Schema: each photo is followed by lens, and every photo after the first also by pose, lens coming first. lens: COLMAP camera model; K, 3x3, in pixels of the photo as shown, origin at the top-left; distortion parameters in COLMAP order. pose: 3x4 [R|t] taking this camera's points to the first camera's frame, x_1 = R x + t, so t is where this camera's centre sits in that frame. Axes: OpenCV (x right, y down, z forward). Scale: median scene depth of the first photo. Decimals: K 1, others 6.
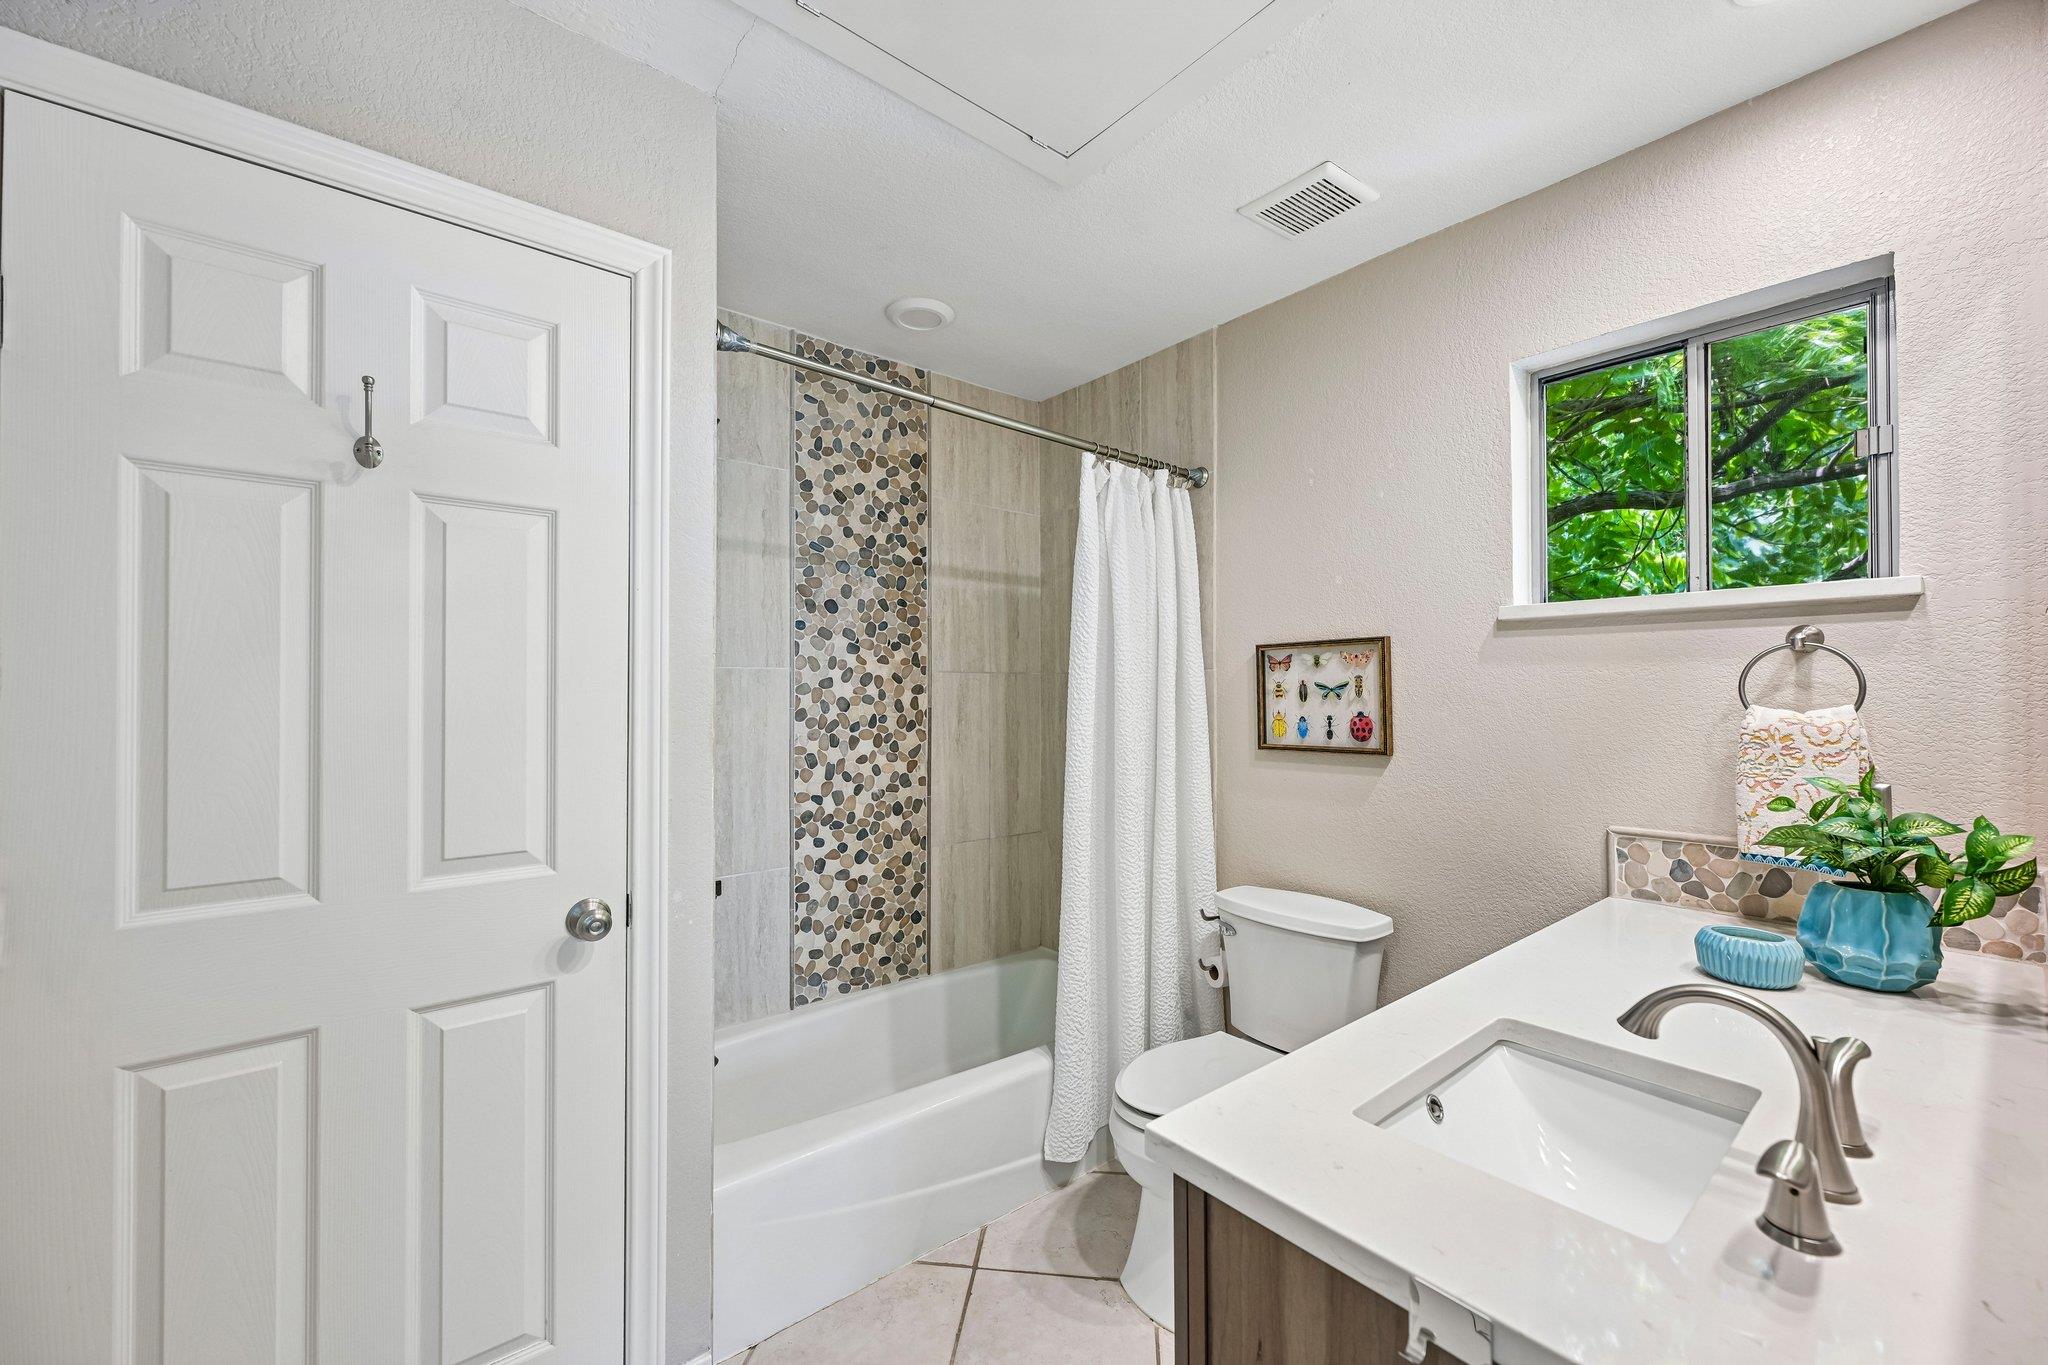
lens RADIAL K [[820.4, 0, 1031.6], [0, 820.4, 680.5], [0, 0, 1]] dist [-0.005745, 0.001981]
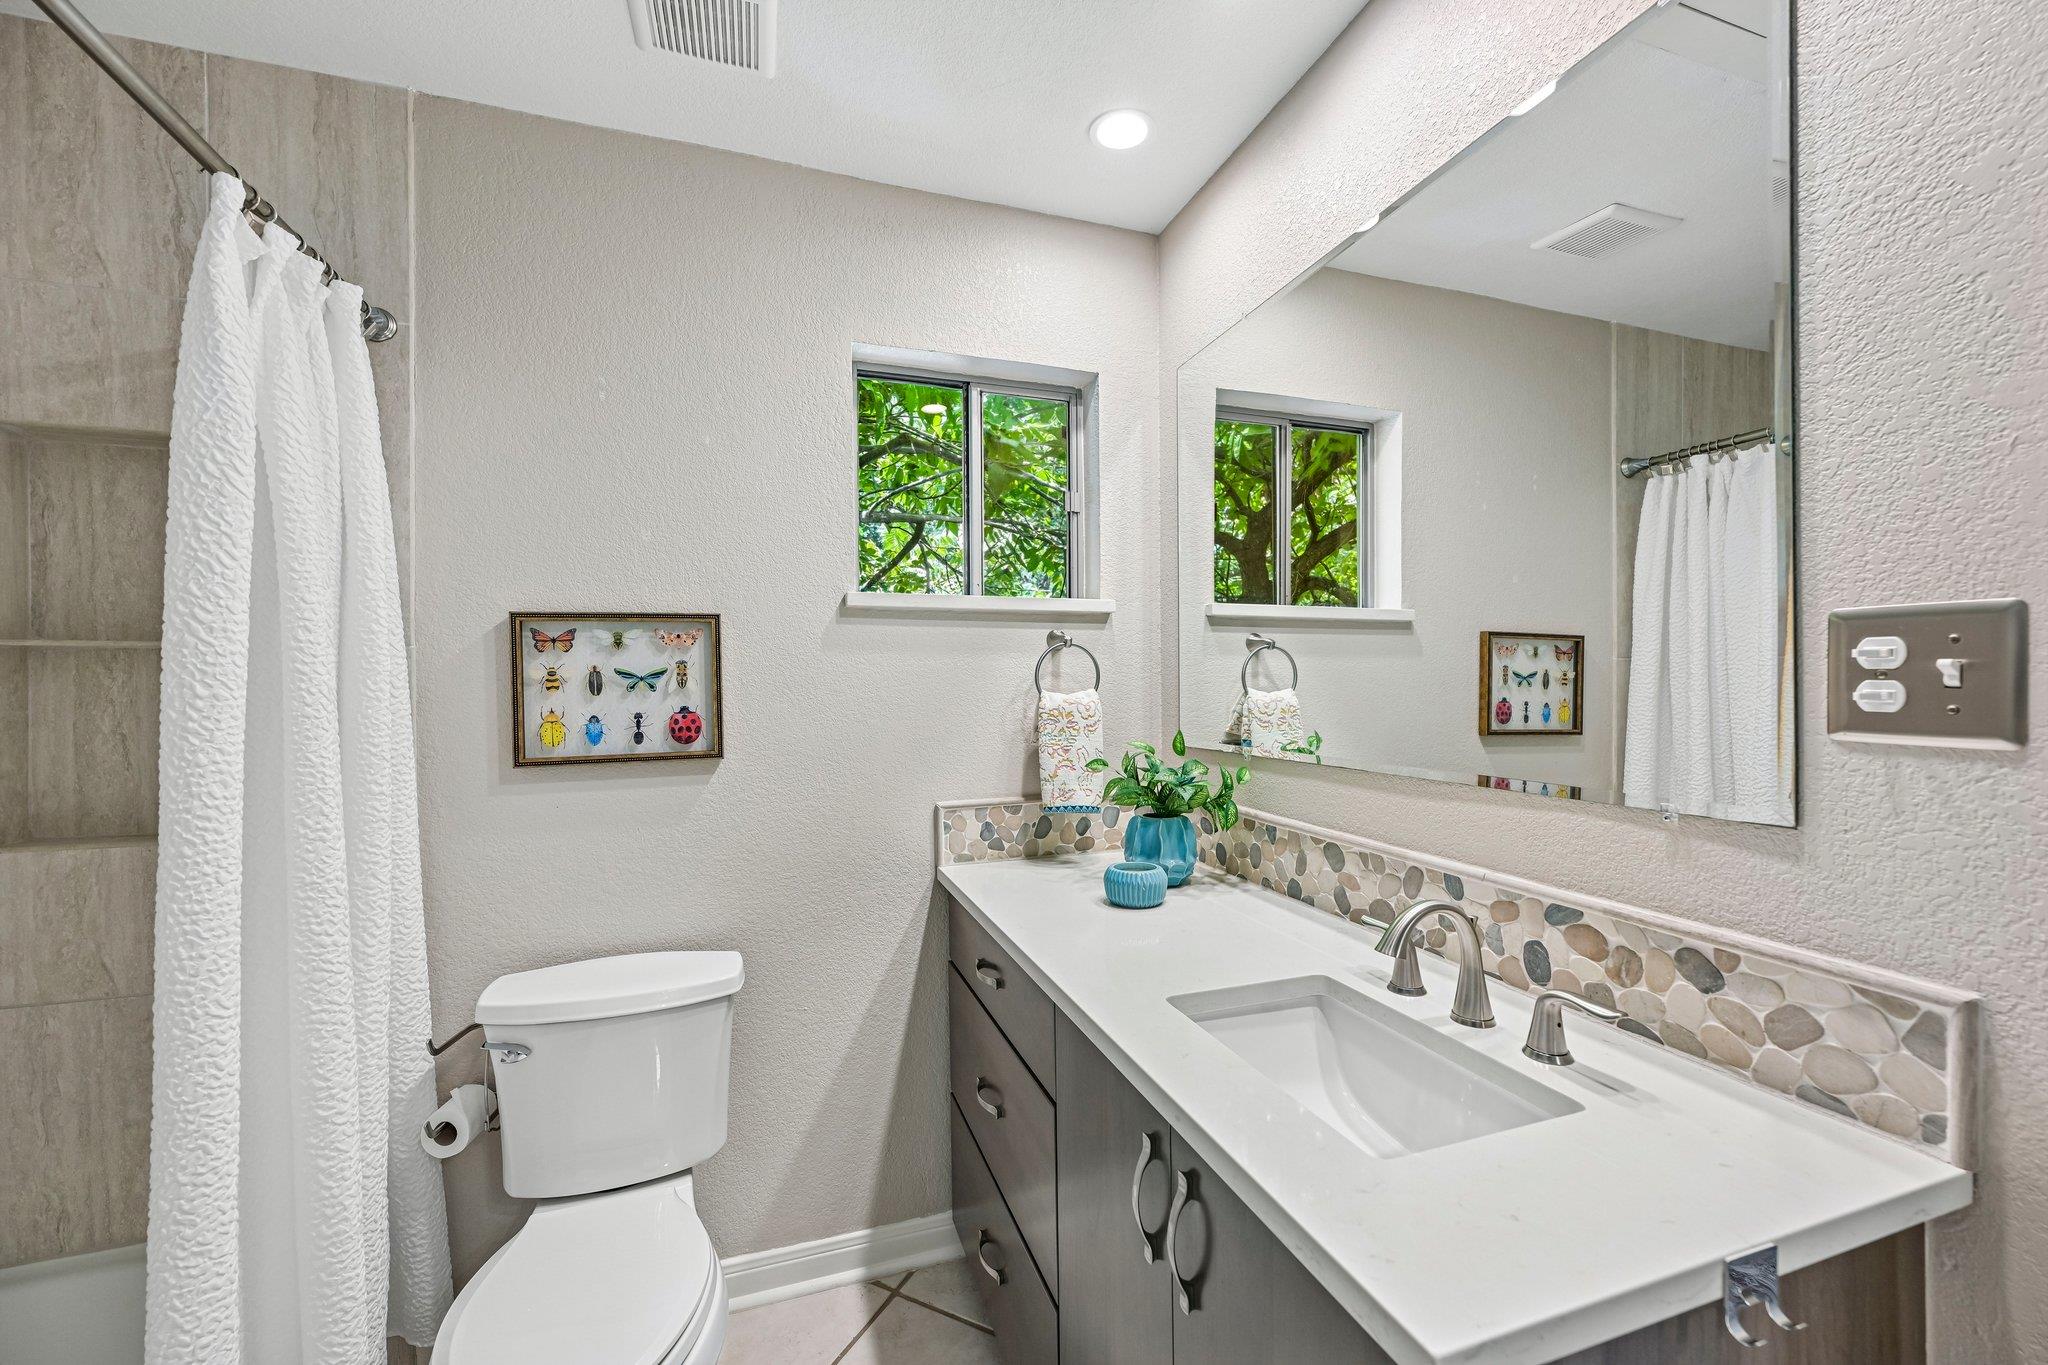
lens RADIAL K [[820.4, 0, 1015.2], [0, 820.4, 674.1], [0, 0, 1]] dist [-0.005745, 0.001981]
pose [[0.346397, 0.000060, 0.938088, -0.227976], [-0.010553, 0.999937, 0.003833, 0.000472], [-0.938029, -0.011227, 0.346376, 0.415390]]
